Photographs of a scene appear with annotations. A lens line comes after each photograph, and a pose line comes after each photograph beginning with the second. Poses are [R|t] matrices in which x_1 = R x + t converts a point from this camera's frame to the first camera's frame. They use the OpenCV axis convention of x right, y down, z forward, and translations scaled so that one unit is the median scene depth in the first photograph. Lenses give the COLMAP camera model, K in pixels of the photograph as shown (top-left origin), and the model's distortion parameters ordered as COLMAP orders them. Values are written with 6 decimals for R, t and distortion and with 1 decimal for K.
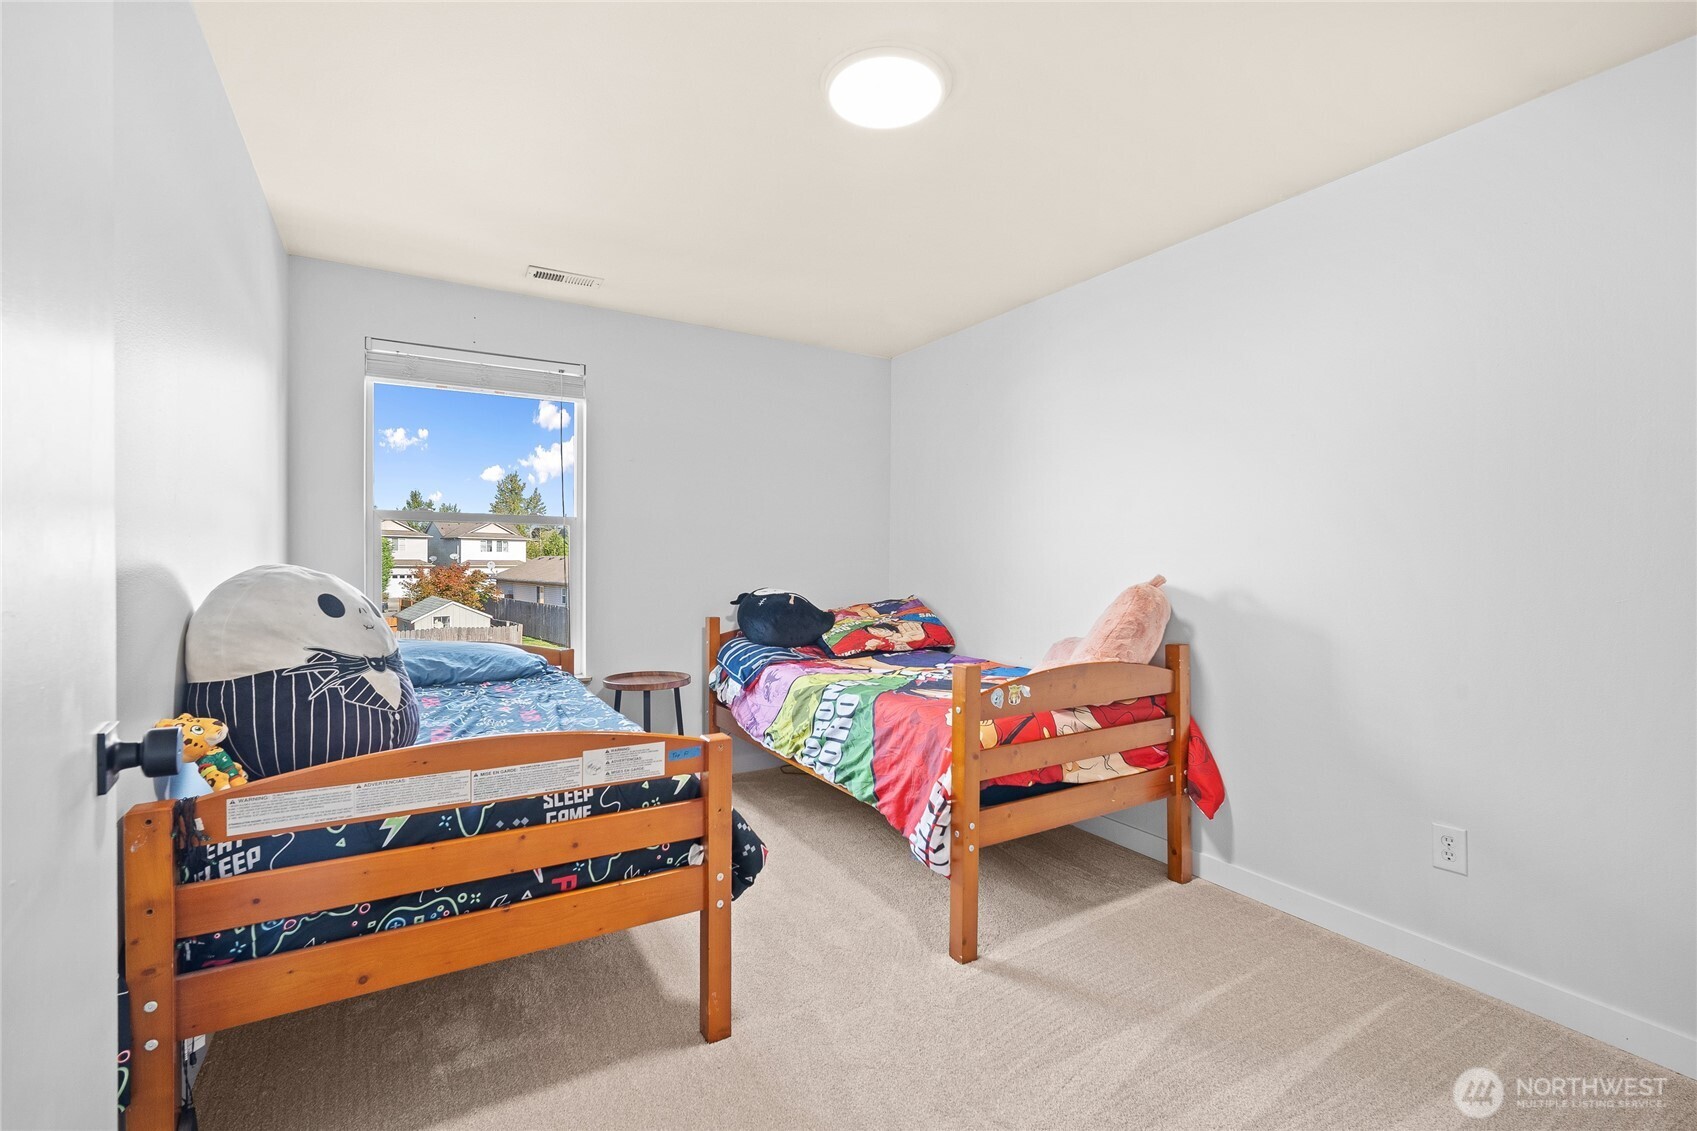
lens RADIAL K [[744.7, 0, 850.1], [0, 744.7, 575.2], [0, 0, 1]] dist [-0.014898, 0.004869]
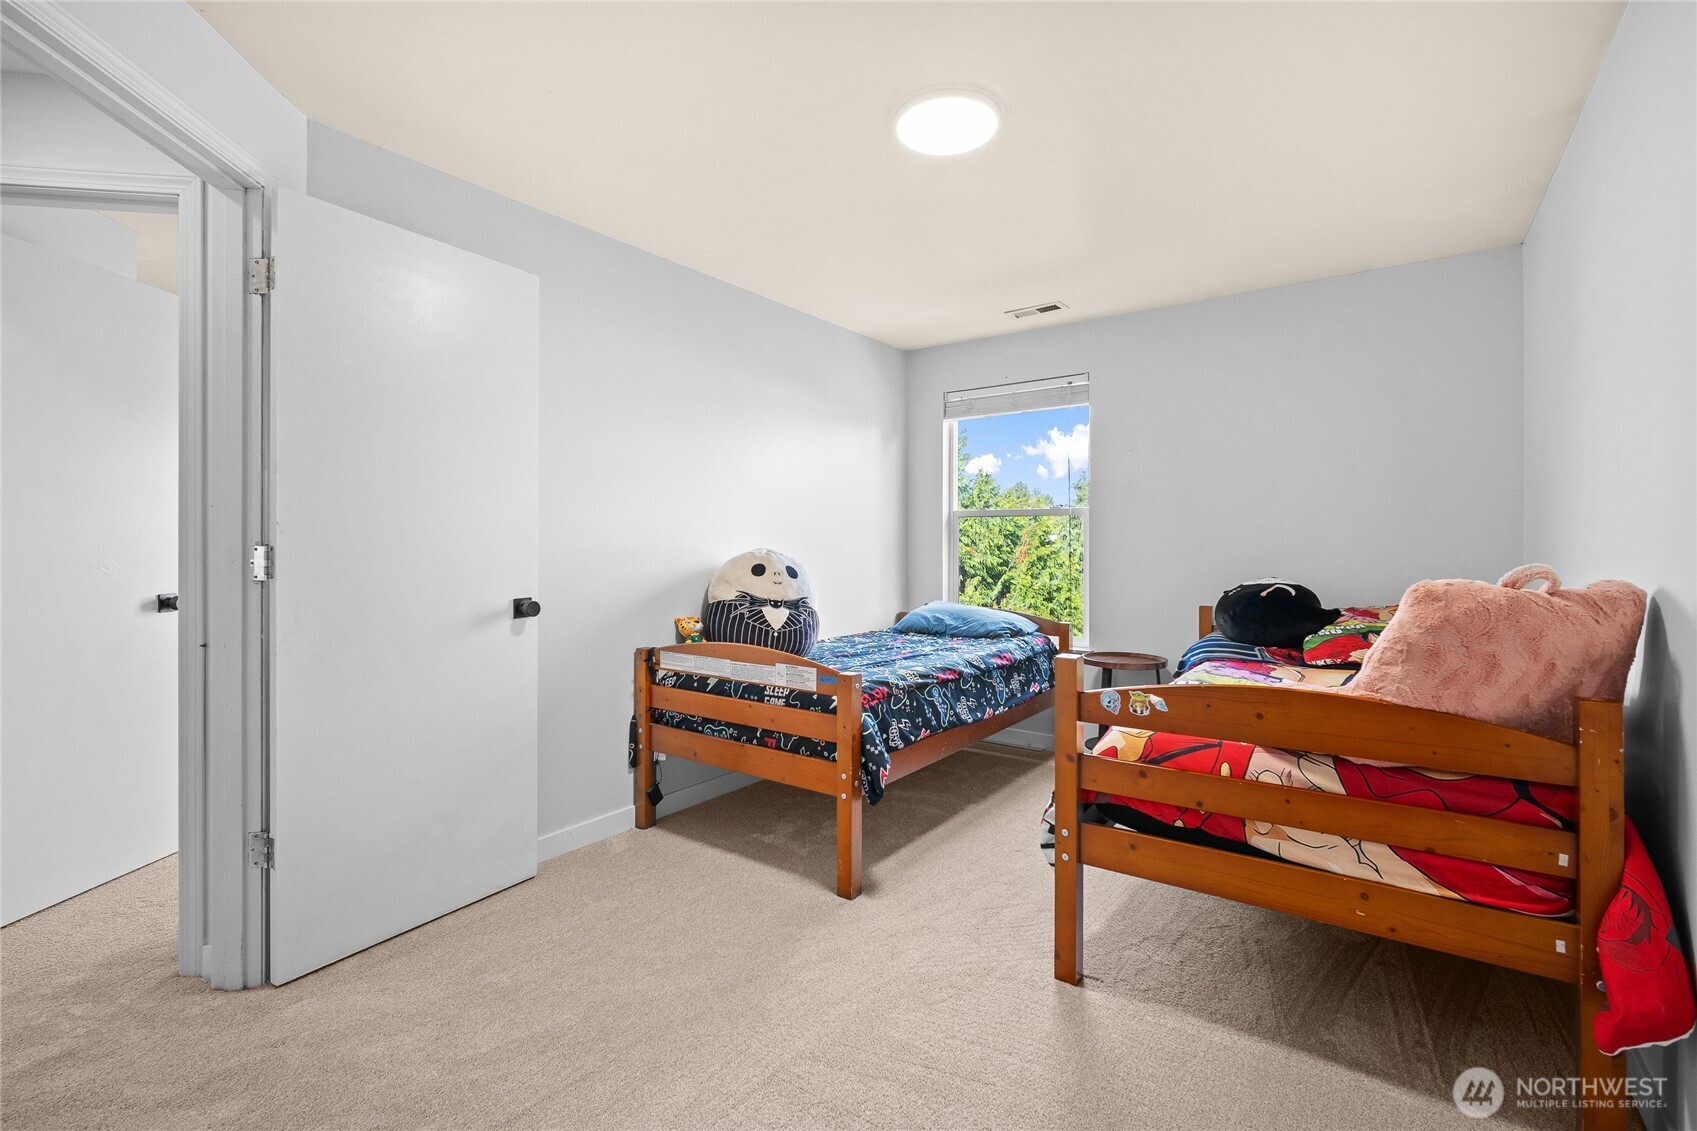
lens RADIAL K [[744.7, 0, 849.3], [0, 744.7, 547.1], [0, 0, 1]] dist [-0.014898, 0.004869]
pose [[0.391888, -0.002644, -0.920009, 1.117390], [-0.018214, 0.999778, -0.010632, 0.000109], [0.919833, 0.020923, 0.391753, 0.479219]]
